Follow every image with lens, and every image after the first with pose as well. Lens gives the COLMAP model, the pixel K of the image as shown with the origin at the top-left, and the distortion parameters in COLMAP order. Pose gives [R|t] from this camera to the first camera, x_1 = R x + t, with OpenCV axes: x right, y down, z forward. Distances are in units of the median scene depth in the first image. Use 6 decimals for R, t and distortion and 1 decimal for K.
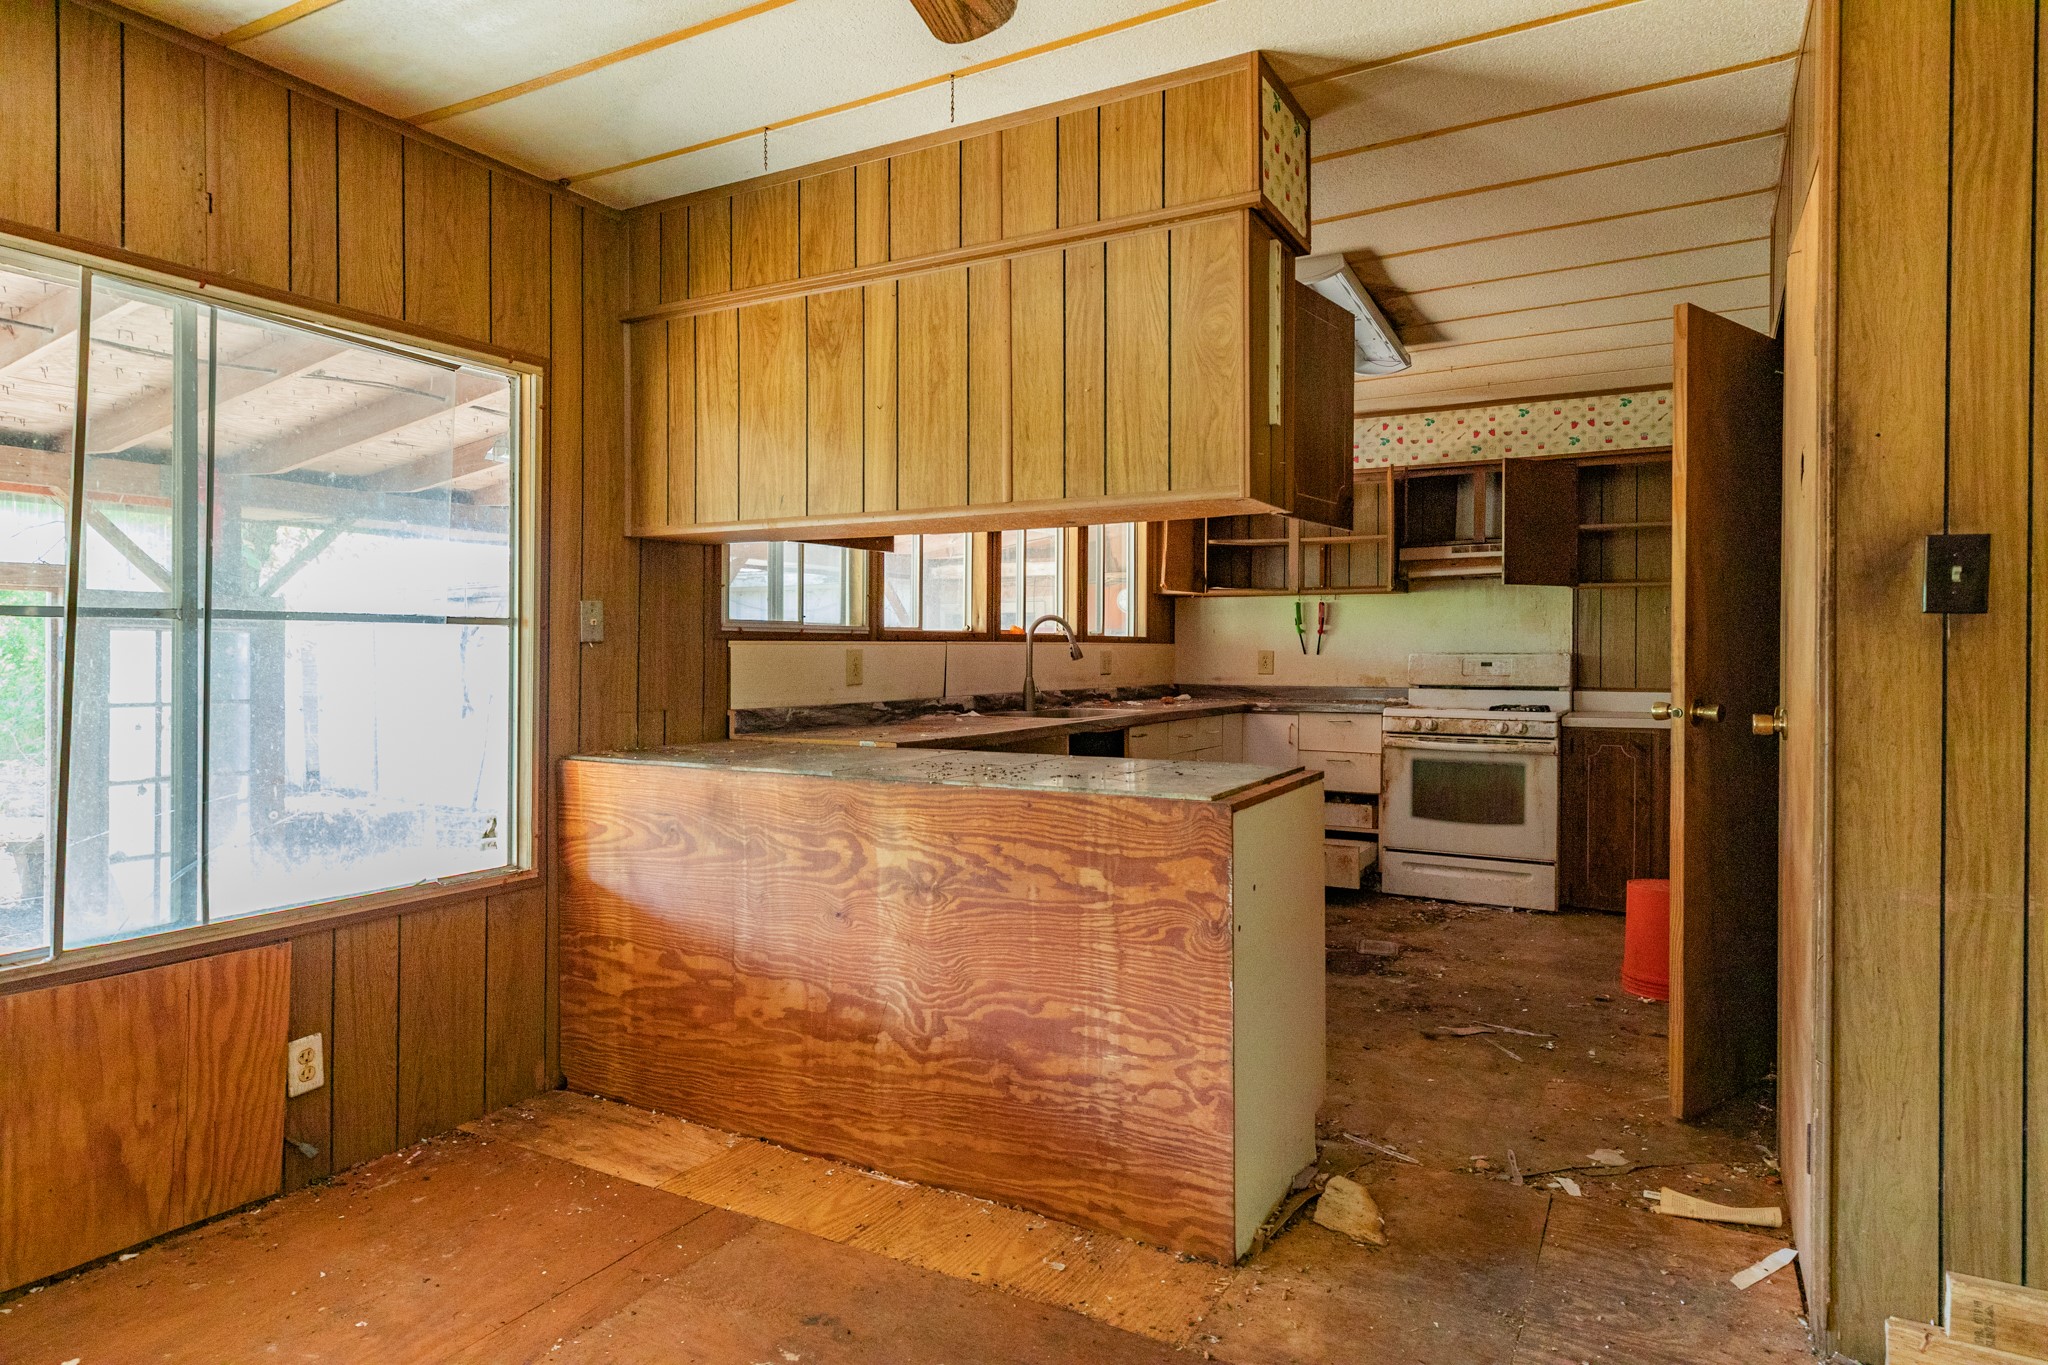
lens RADIAL K [[1195.5, 0, 1024.7], [0, 1195.5, 674.7], [0, 0, 1]] dist [-0.000605, 0.000022]
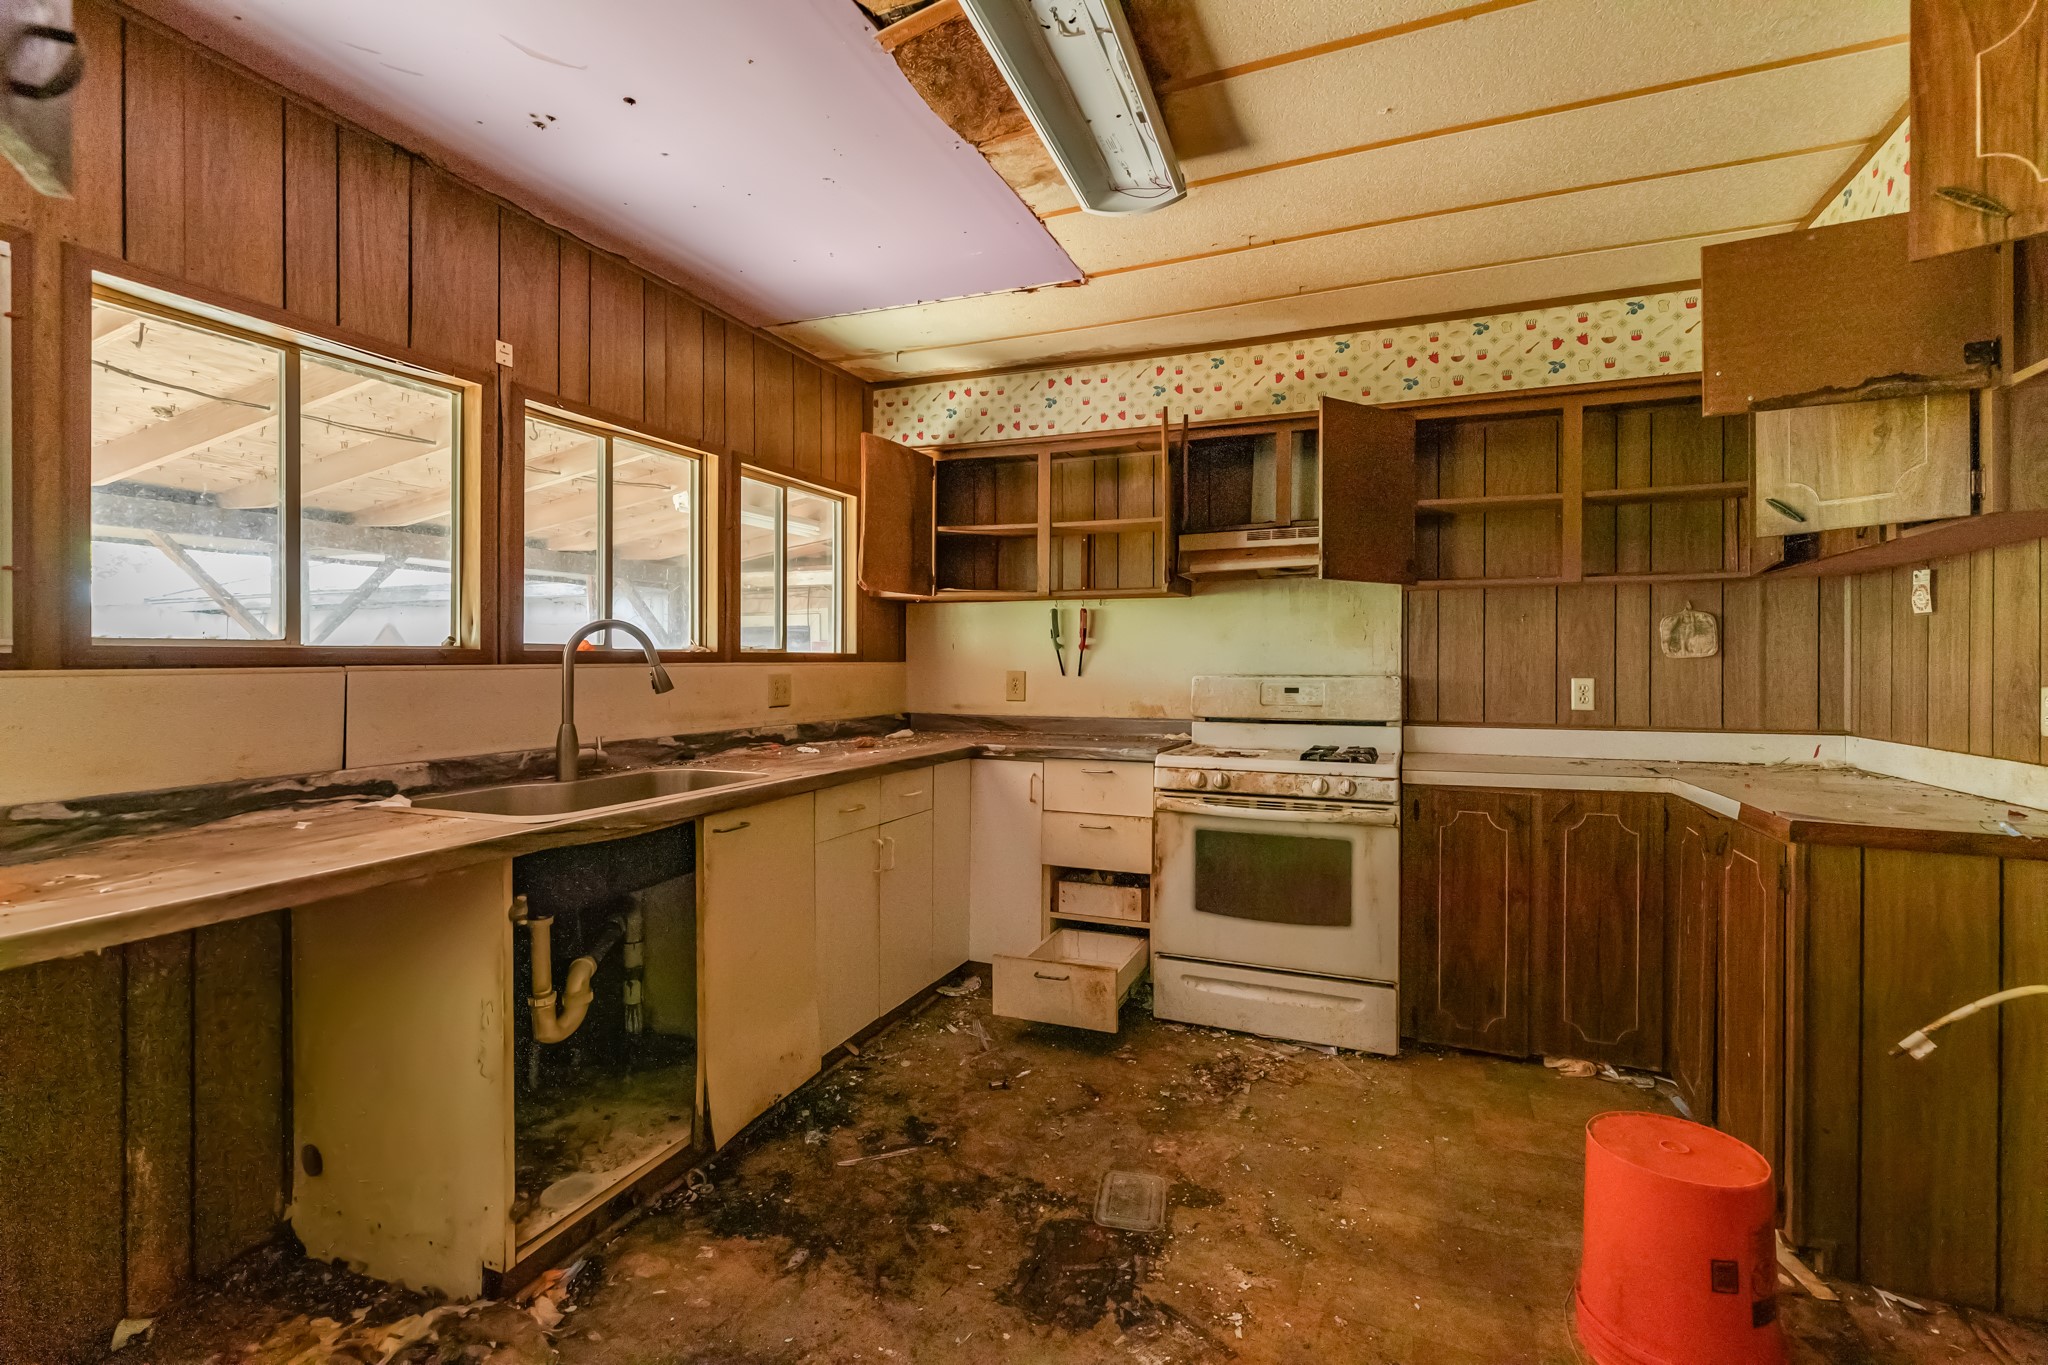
lens RADIAL K [[923.8, 0, 1024.0], [0, 923.8, 682.5], [0, 0, 1]] dist [-0.000878, -0.000078]
pose [[0.992928, -0.003991, 0.118651, 0.155121], [0.003505, 0.999985, 0.004308, -0.017311], [-0.118667, -0.003861, 0.992927, 0.457584]]
